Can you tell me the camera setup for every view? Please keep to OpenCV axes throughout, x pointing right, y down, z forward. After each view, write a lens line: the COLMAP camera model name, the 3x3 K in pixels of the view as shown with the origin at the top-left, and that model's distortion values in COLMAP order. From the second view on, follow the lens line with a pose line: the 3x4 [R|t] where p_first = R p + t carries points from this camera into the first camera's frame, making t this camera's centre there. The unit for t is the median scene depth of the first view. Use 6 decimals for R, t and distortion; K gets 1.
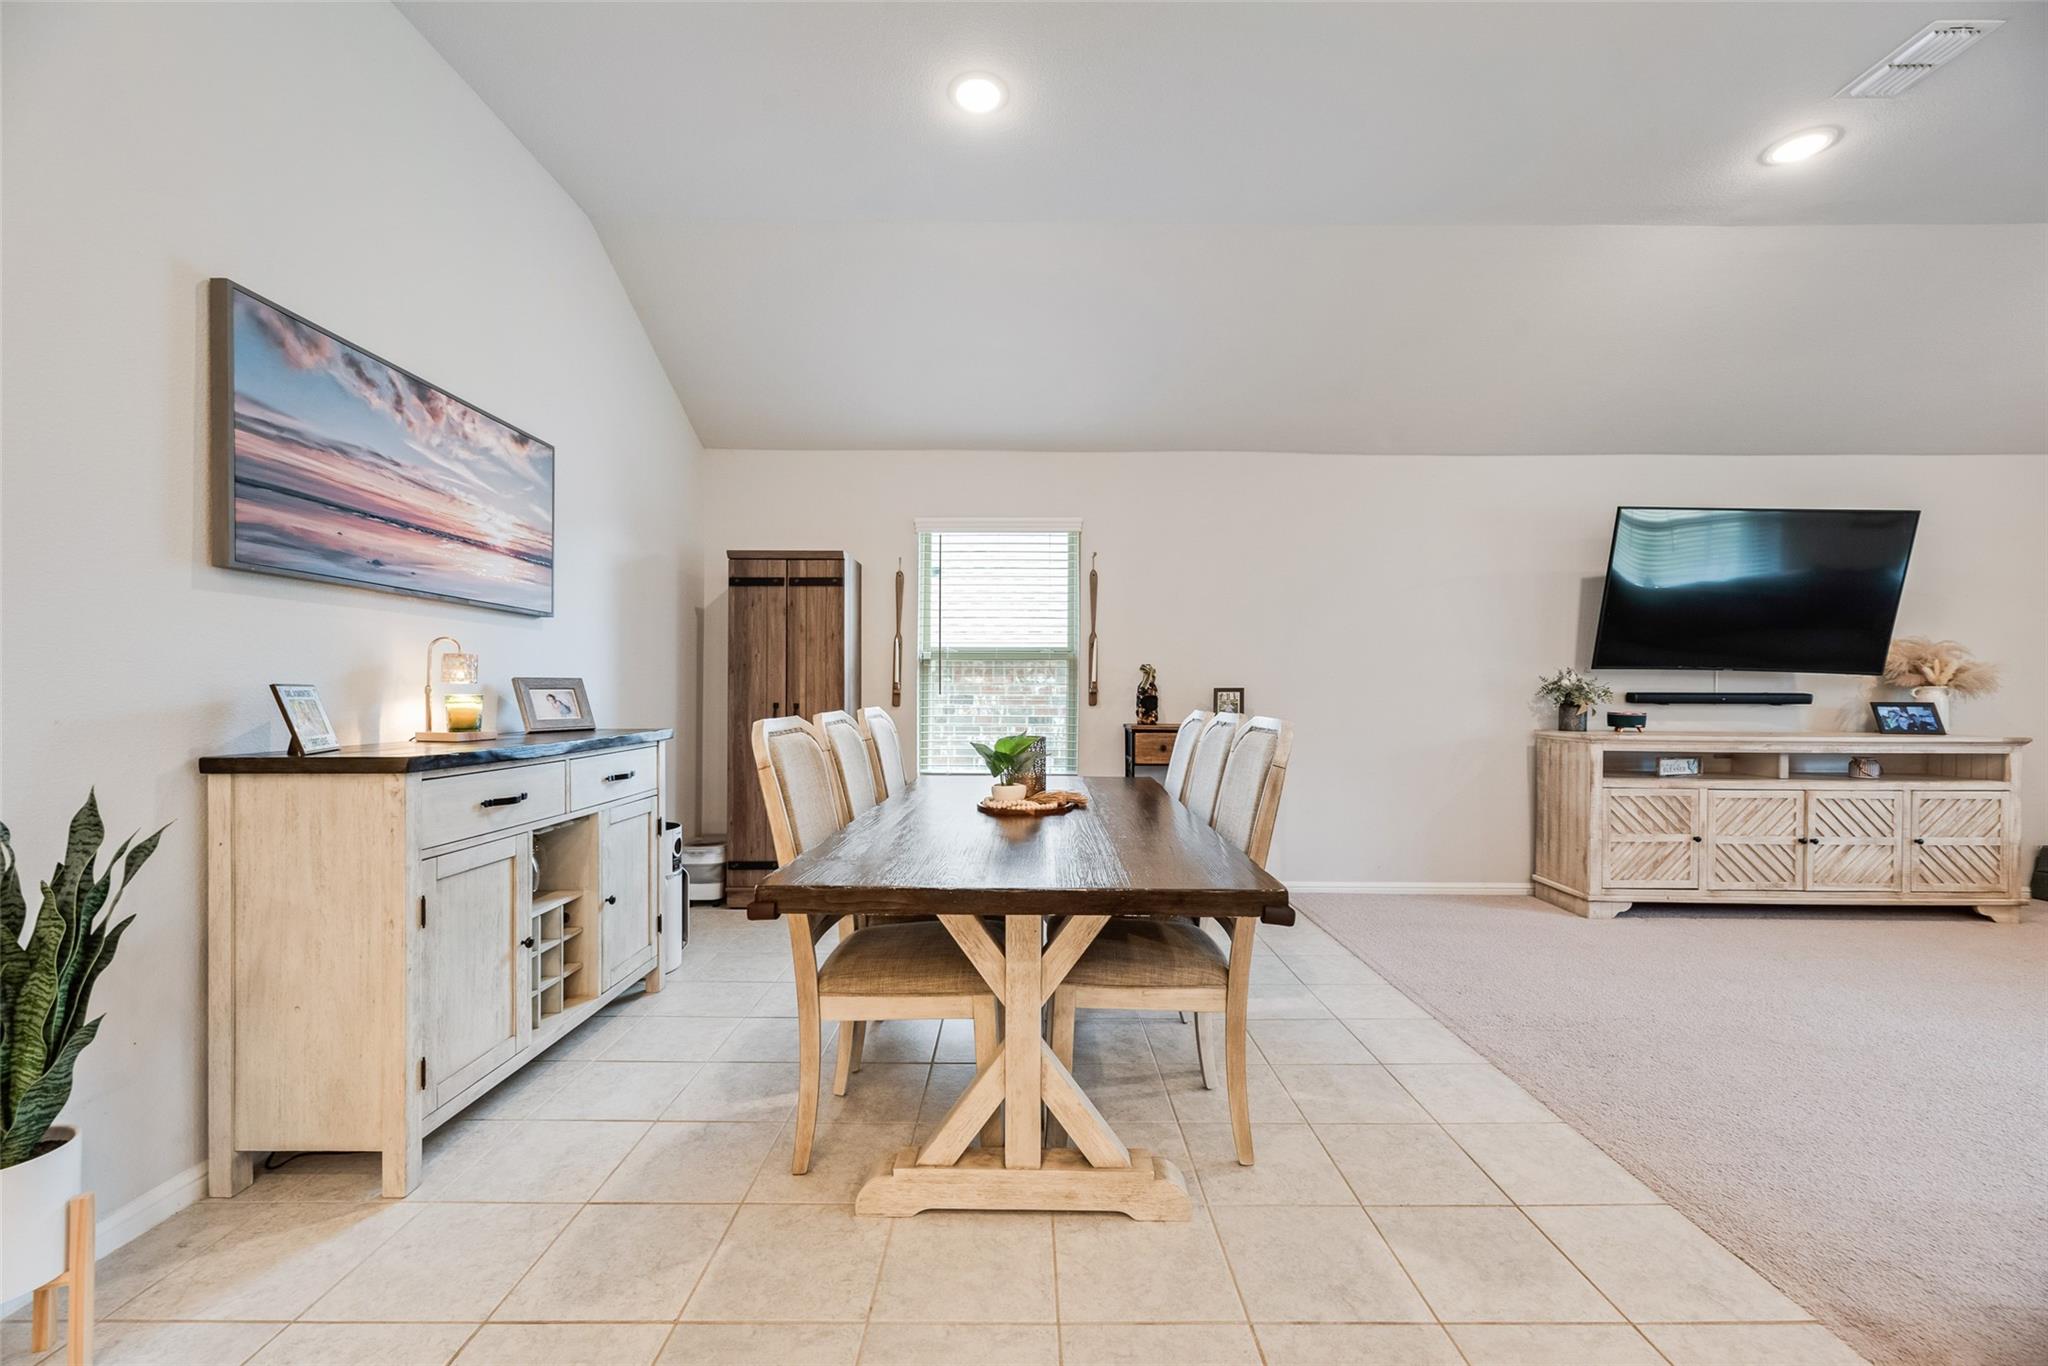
lens RADIAL K [[824.0, 0, 1022.7], [0, 824.0, 693.8], [0, 0, 1]] dist [0.000128, -0.000126]
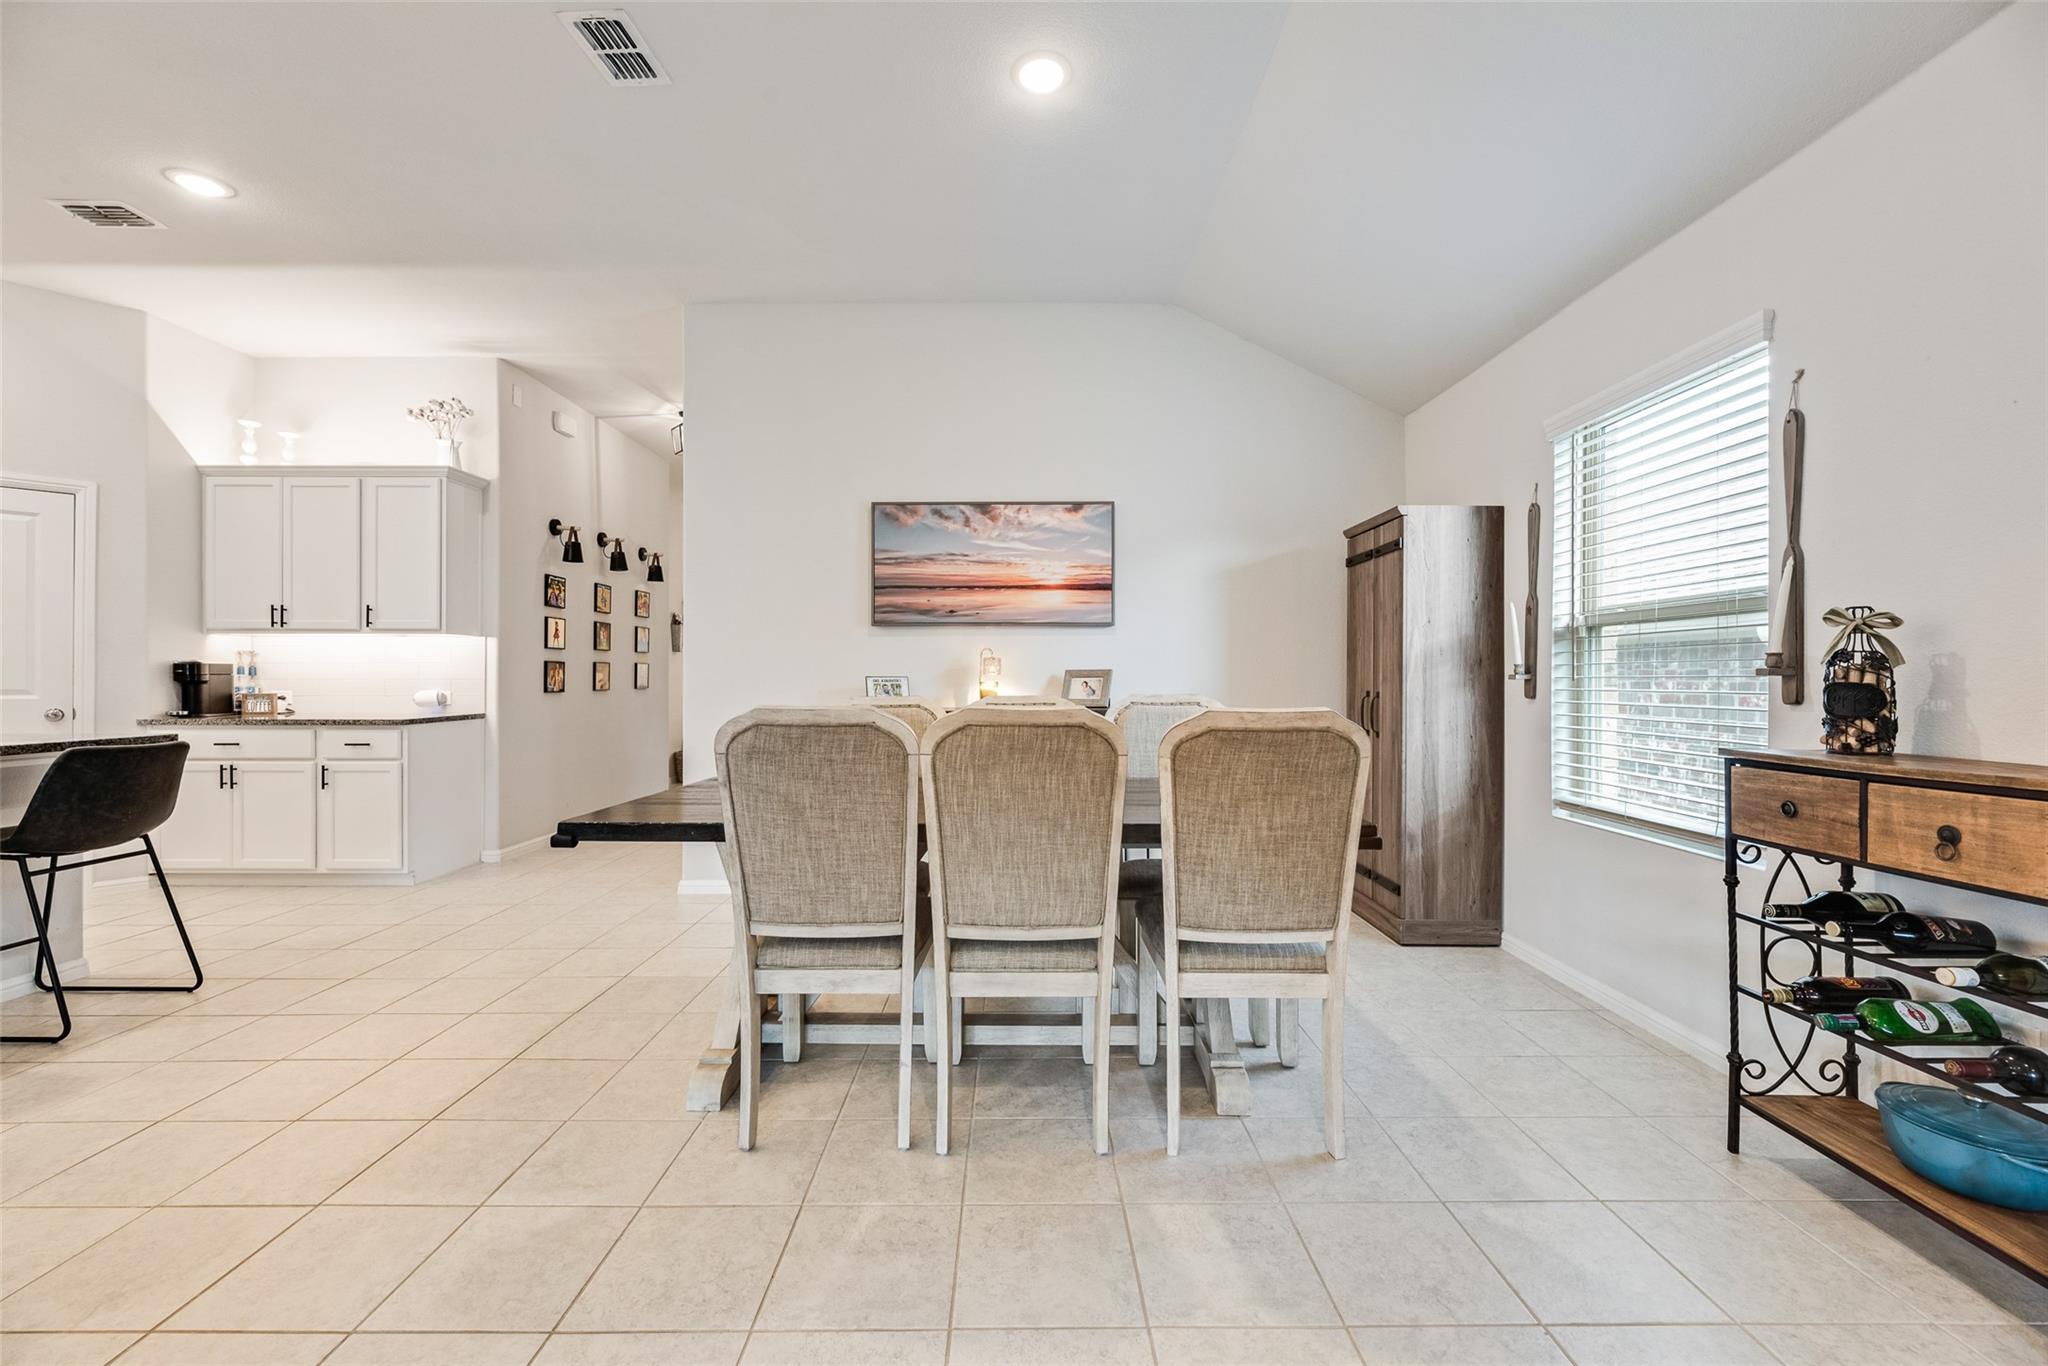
lens RADIAL K [[824.0, 0, 1022.2], [0, 824.0, 679.2], [0, 0, 1]] dist [0.000128, -0.000126]
pose [[0.006863, -0.002707, -0.999973, 1.005694], [0.000935, 0.999996, -0.002700, 0.000916], [0.999976, -0.000917, 0.006865, 1.045342]]
